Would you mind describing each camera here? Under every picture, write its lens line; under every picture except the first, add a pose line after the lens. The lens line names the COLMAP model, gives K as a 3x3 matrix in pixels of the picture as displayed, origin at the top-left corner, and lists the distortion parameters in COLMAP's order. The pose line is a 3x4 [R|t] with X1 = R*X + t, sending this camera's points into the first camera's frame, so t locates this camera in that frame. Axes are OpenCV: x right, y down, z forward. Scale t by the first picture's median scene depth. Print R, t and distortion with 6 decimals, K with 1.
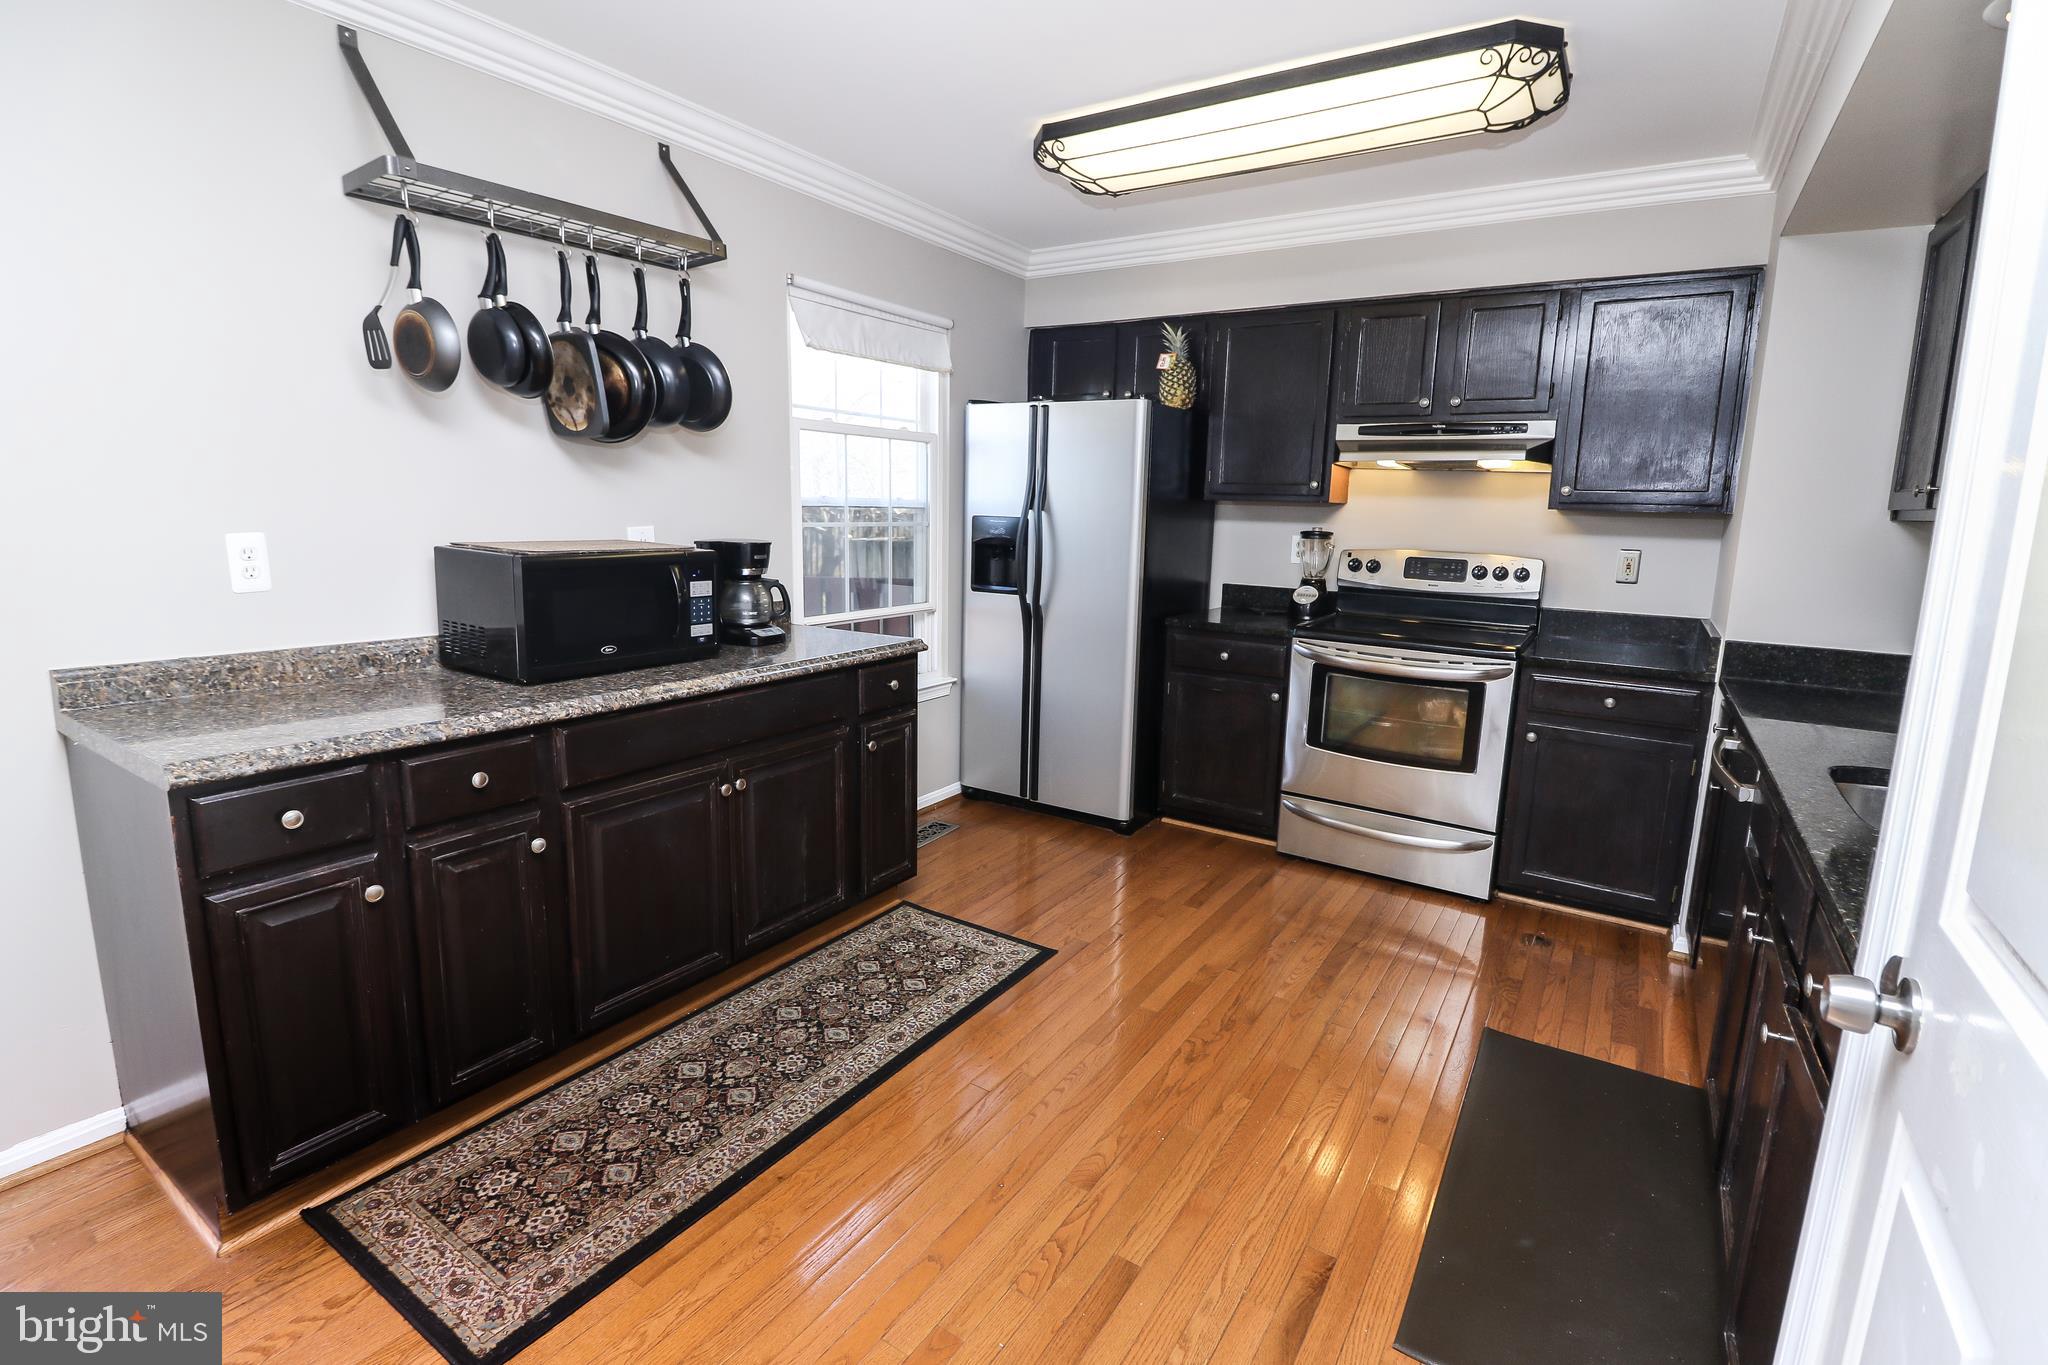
lens RADIAL K [[937.9, 0, 1024.4], [0, 937.9, 658.6], [0, 0, 1]] dist [0.002136, -0.015497]
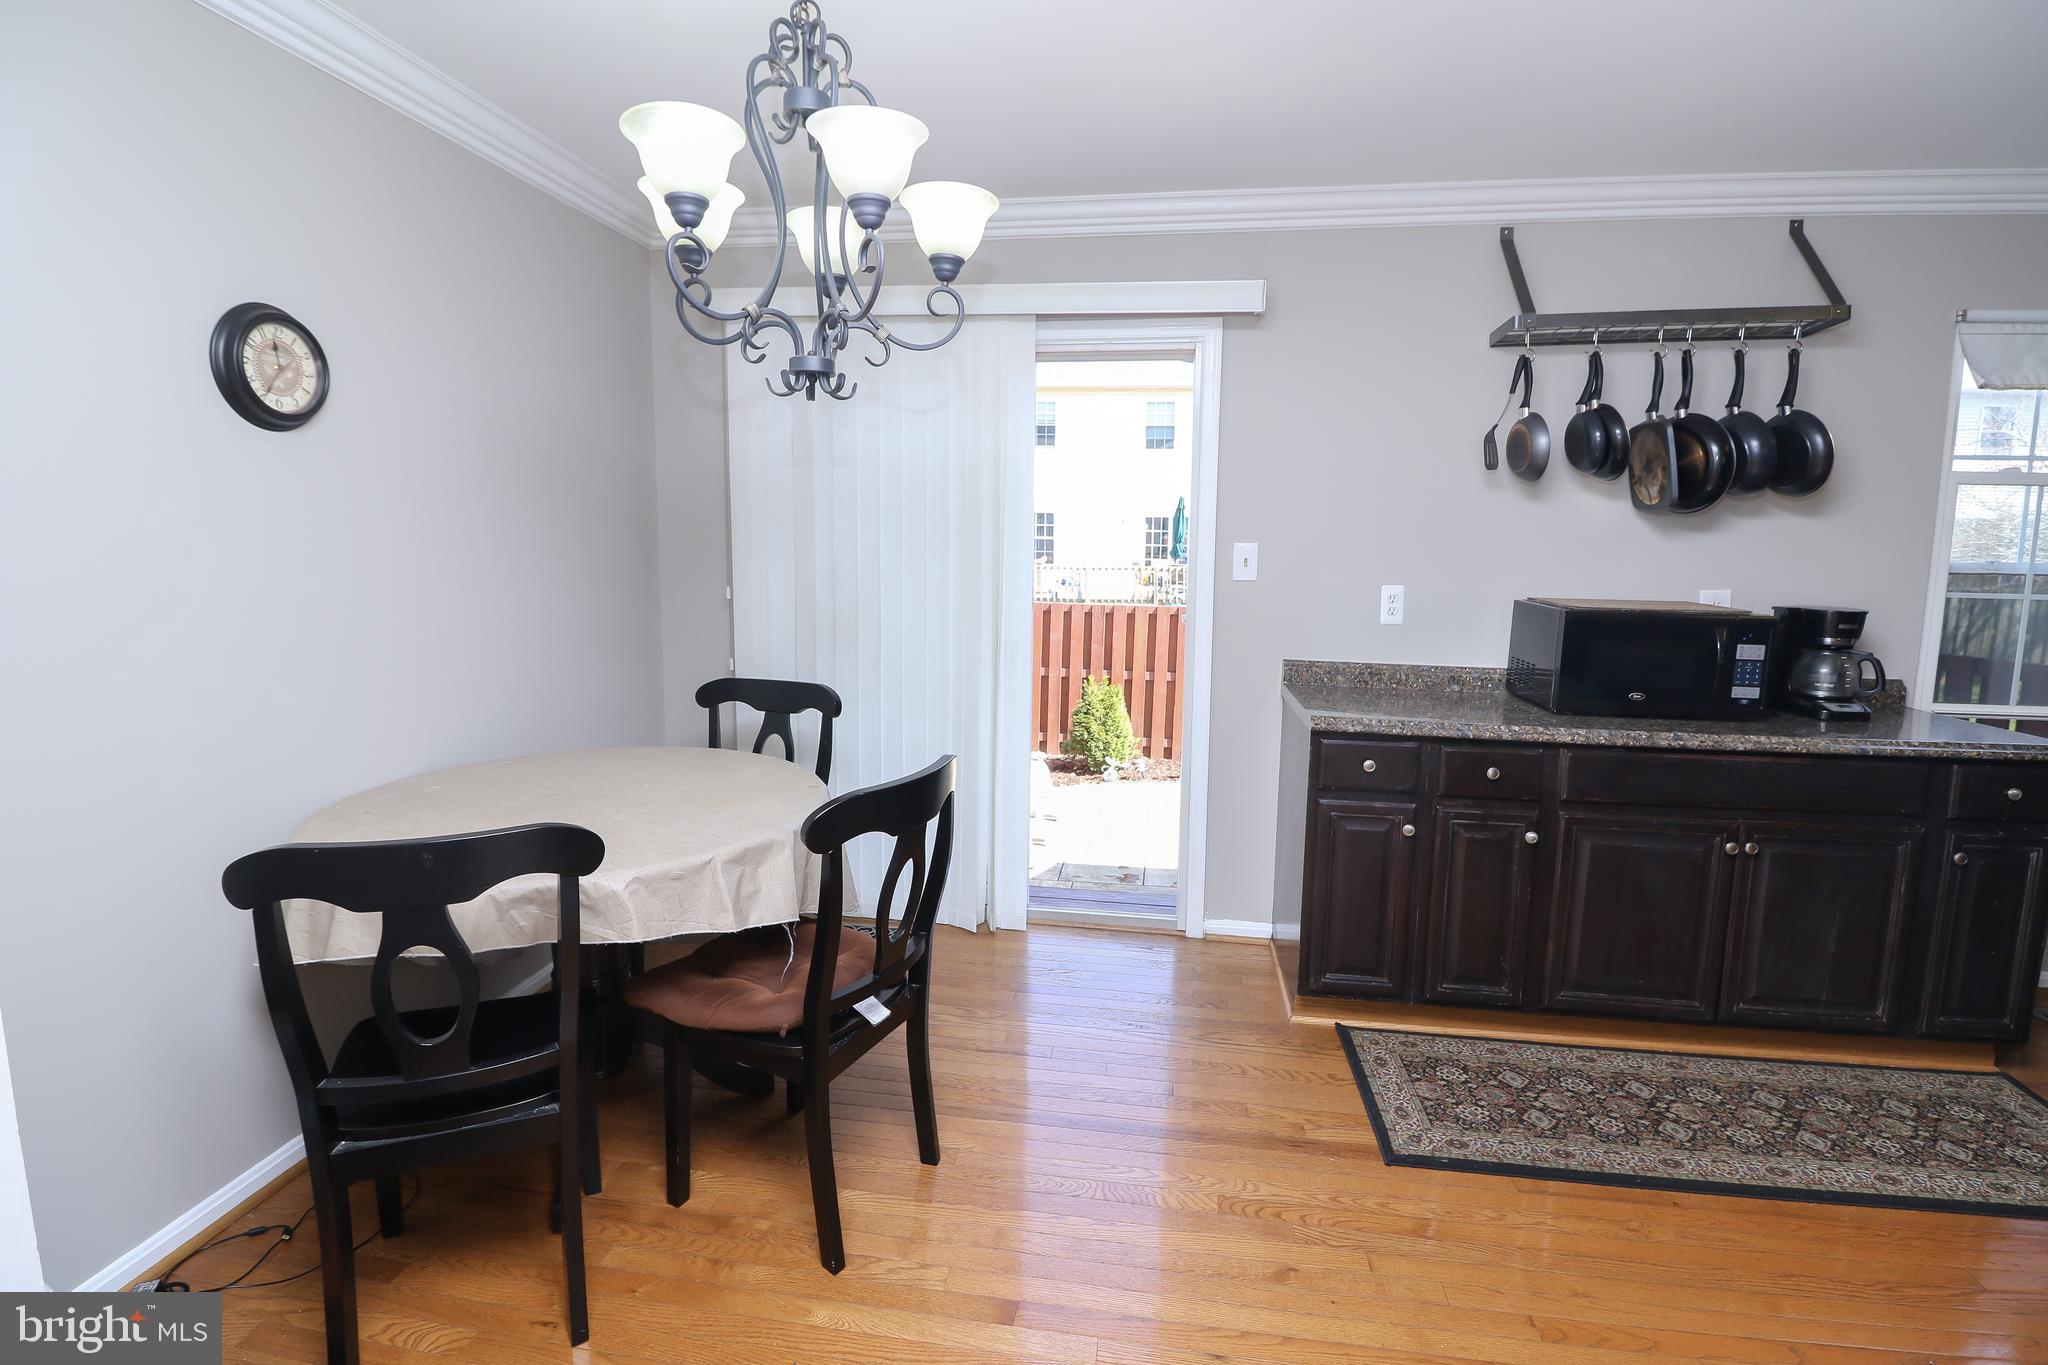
lens RADIAL K [[928.9, 0, 1018.9], [0, 928.9, 656.8], [0, 0, 1]] dist [-0.000073, -0.014760]
pose [[0.409086, 0.096554, -0.907373, 0.237781], [-0.151522, 0.987769, 0.036796, 0.013643], [0.899828, 0.122434, 0.418712, -0.133267]]
